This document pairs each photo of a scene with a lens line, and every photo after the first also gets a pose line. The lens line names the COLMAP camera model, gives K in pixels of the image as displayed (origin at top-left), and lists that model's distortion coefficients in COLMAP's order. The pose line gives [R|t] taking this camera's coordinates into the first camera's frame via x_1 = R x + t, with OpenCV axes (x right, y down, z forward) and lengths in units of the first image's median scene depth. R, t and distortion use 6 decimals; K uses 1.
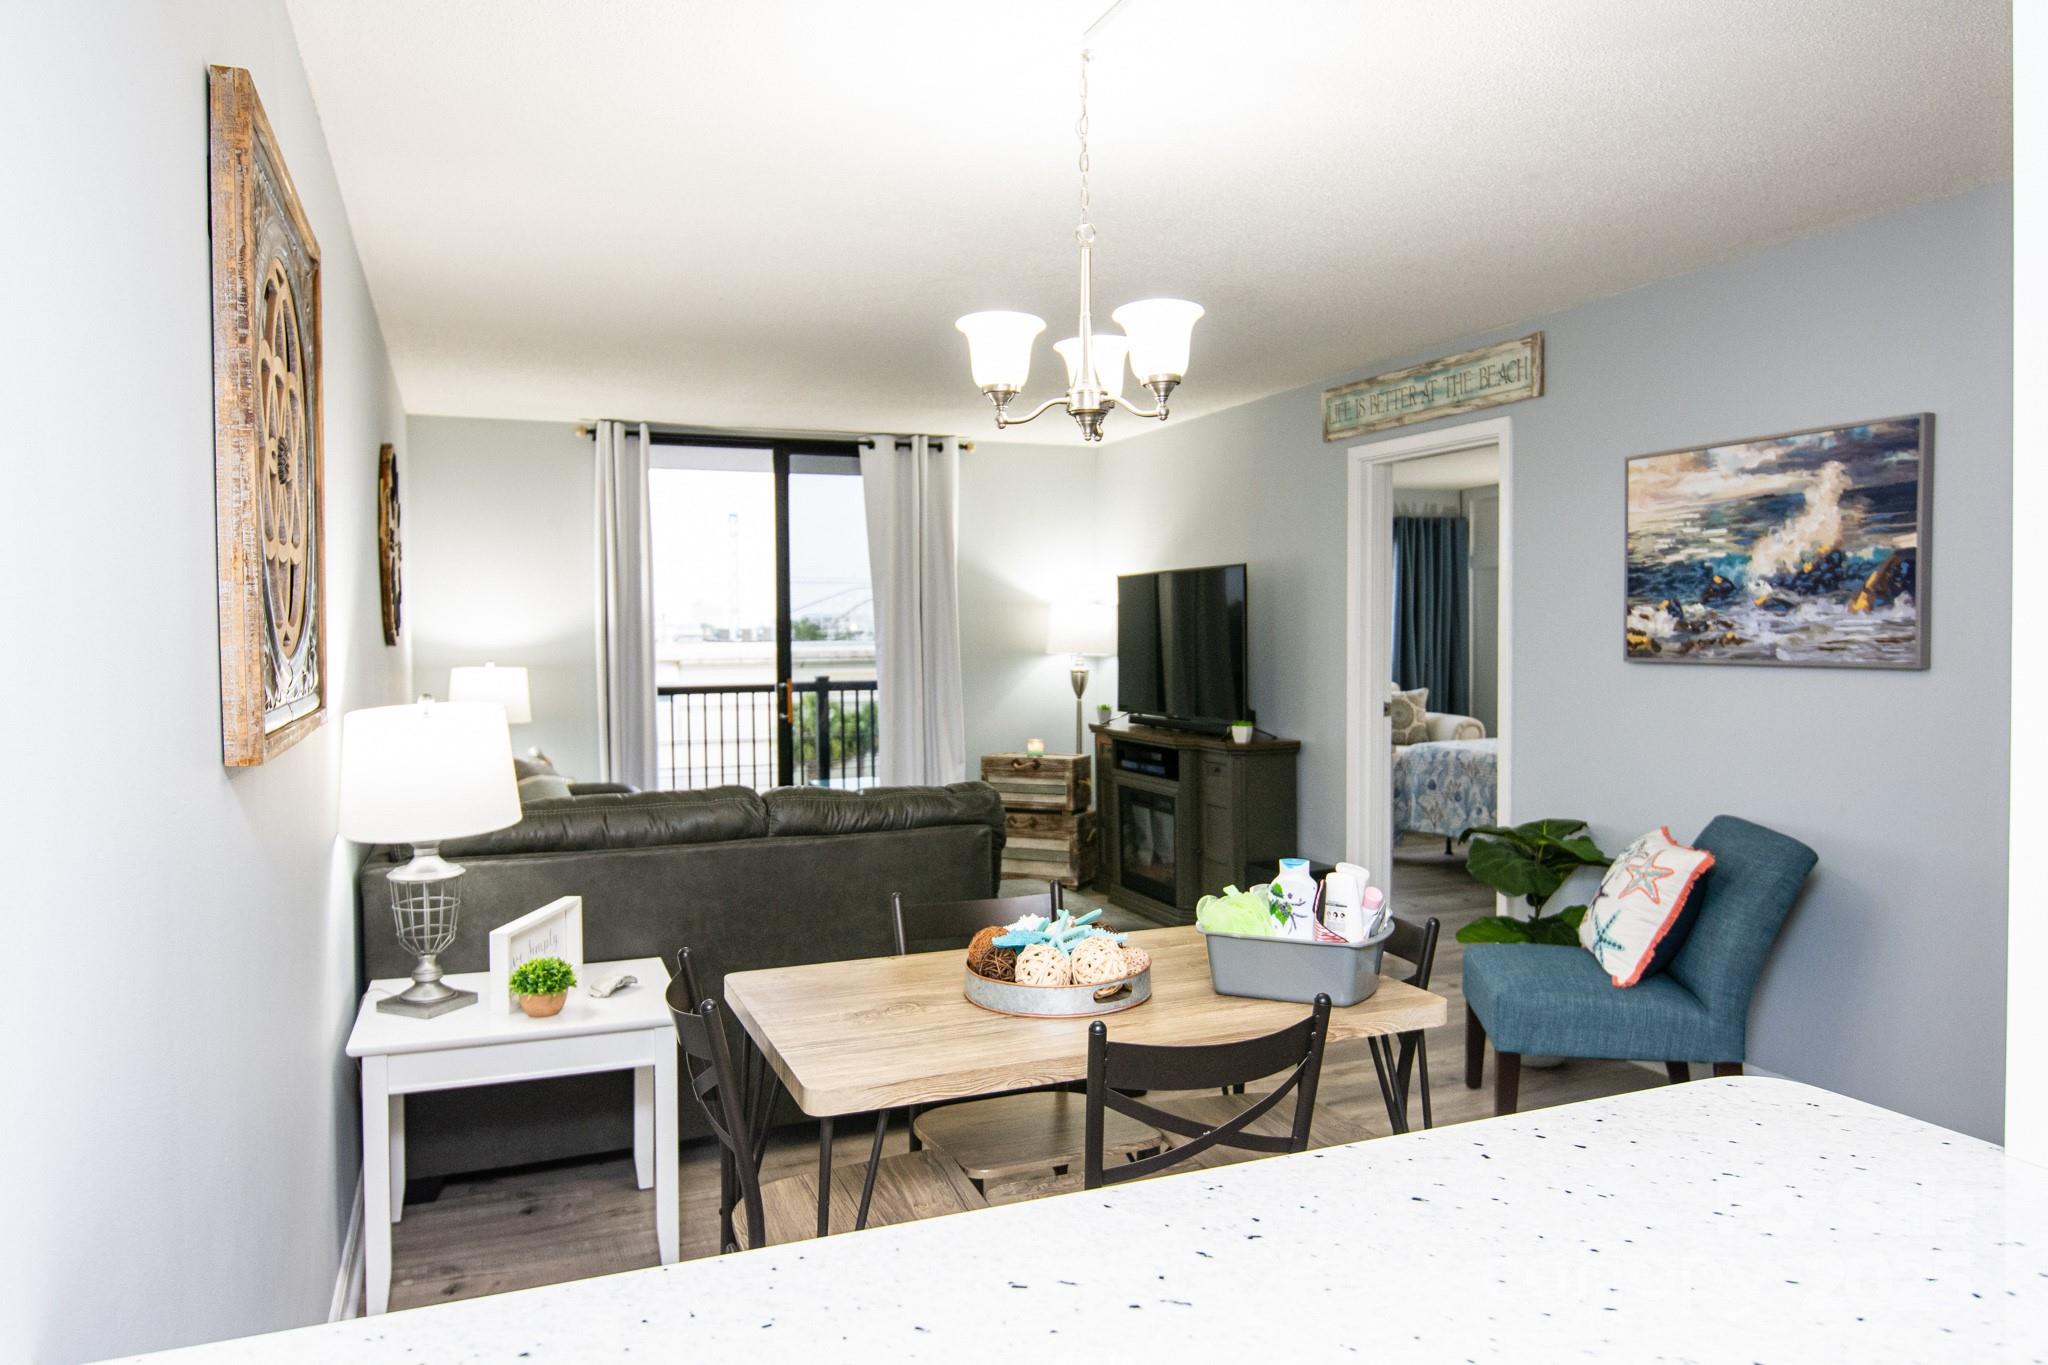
lens RADIAL K [[1354.2, 0, 1020.5], [0, 1354.2, 670.7], [0, 0, 1]] dist [-0.005727, -0.001905]
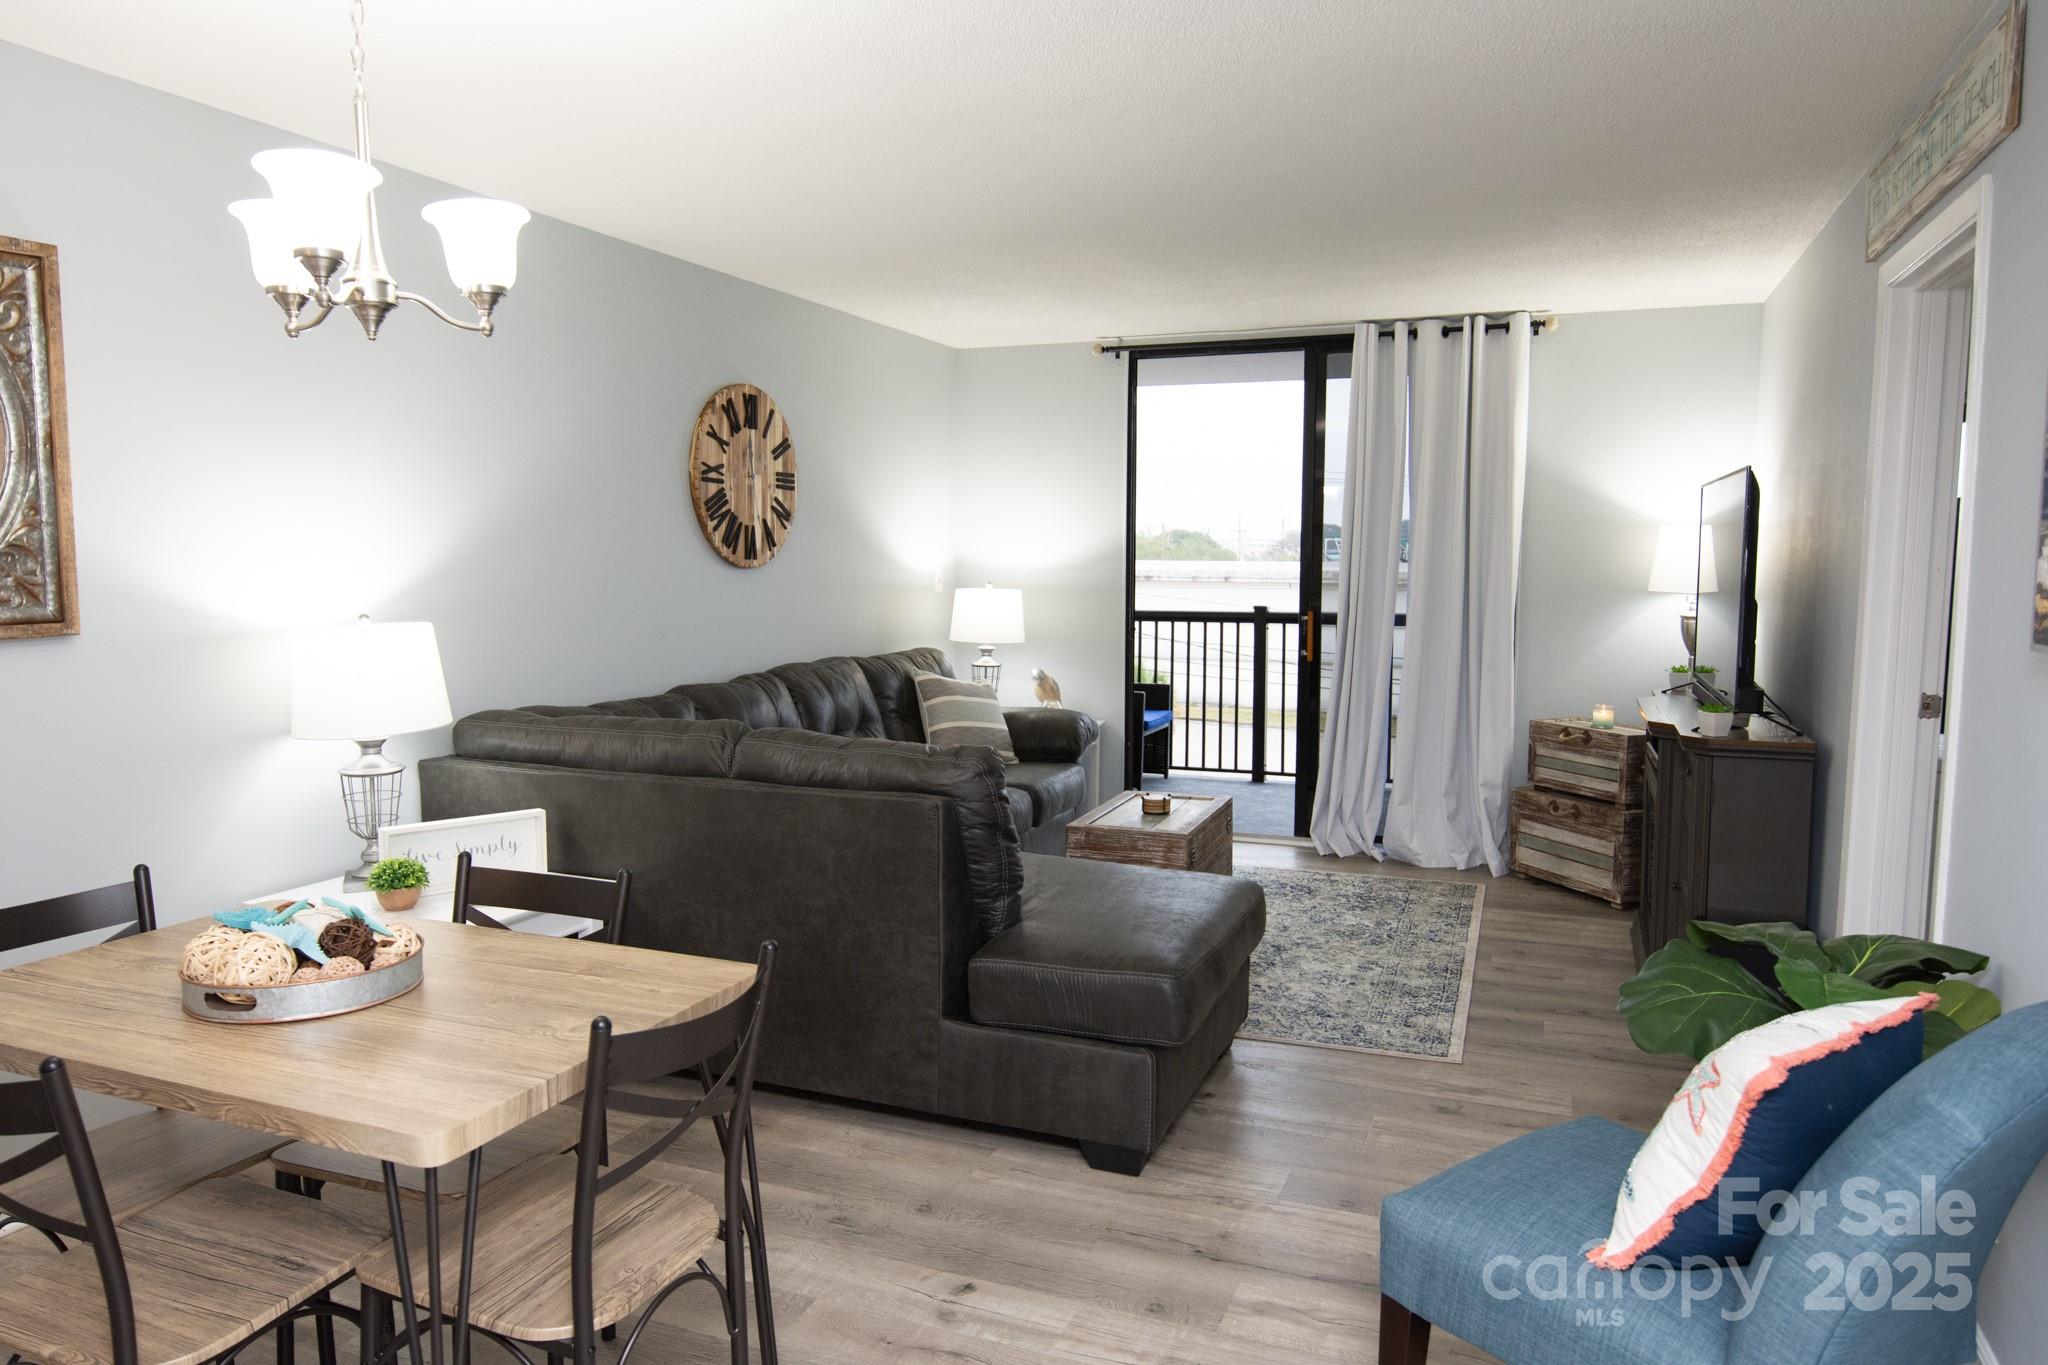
lens RADIAL K [[1373.6, 0, 1018.9], [0, 1373.6, 664.0], [0, 0, 1]] dist [0.000263, -0.003493]
pose [[0.719449, 0.068991, -0.691110, 0.439301], [-0.029741, 0.997202, 0.068587, -0.021809], [0.693908, -0.028790, 0.719488, 0.309372]]
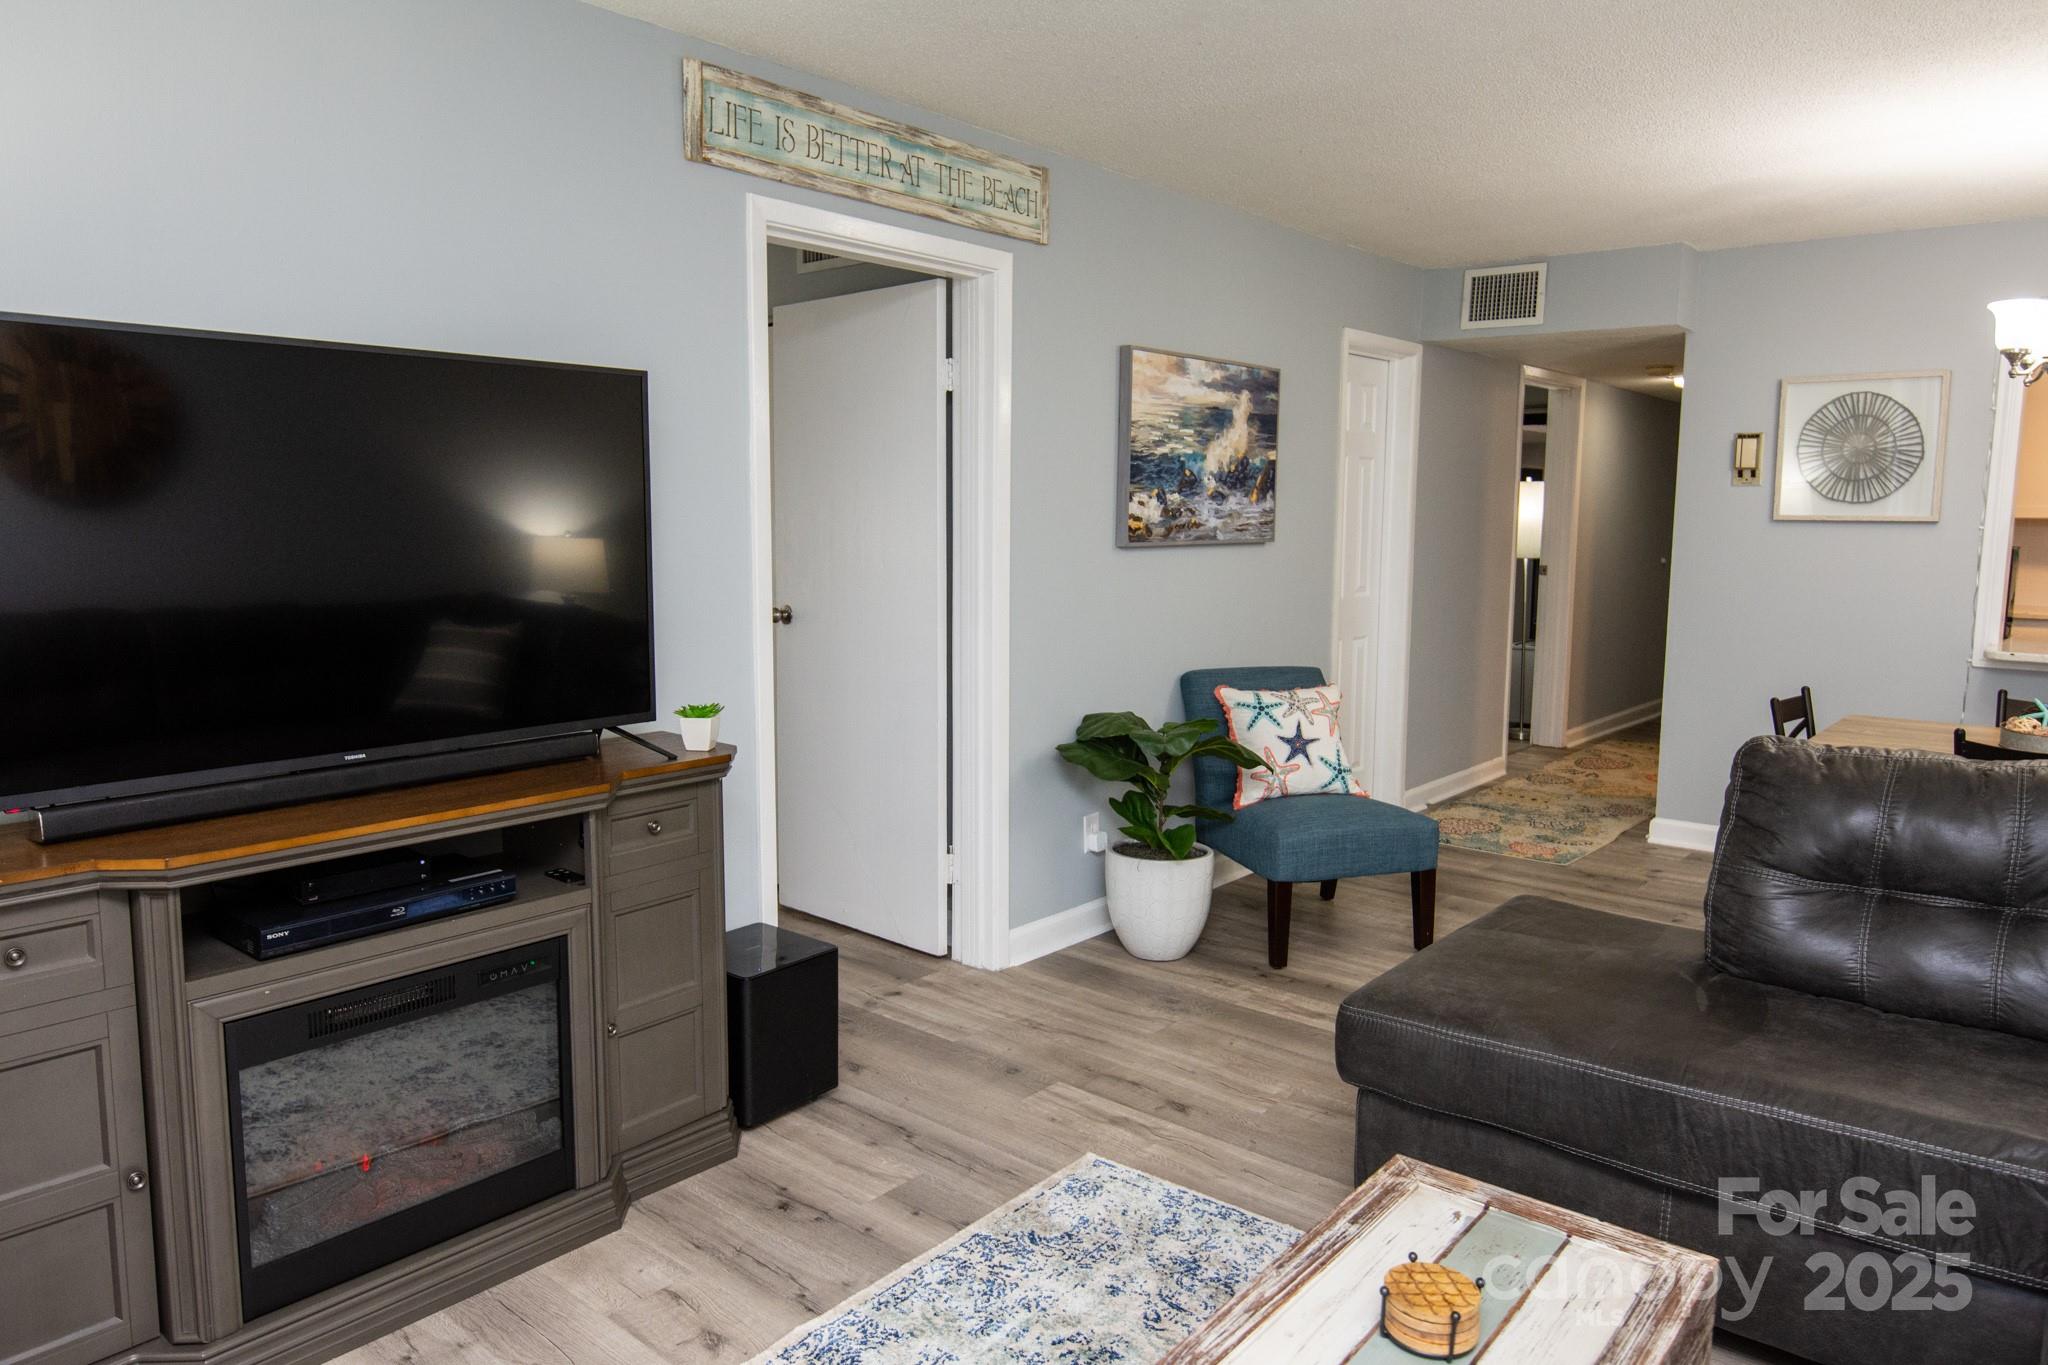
lens RADIAL K [[1354.2, 0, 1020.5], [0, 1354.2, 670.7], [0, 0, 1]] dist [-0.005727, -0.001905]
pose [[-0.458601, -0.102526, 0.882708, -0.357857], [0.024995, 0.991441, 0.128141, -0.038890], [-0.888291, 0.080828, -0.452113, 1.270518]]
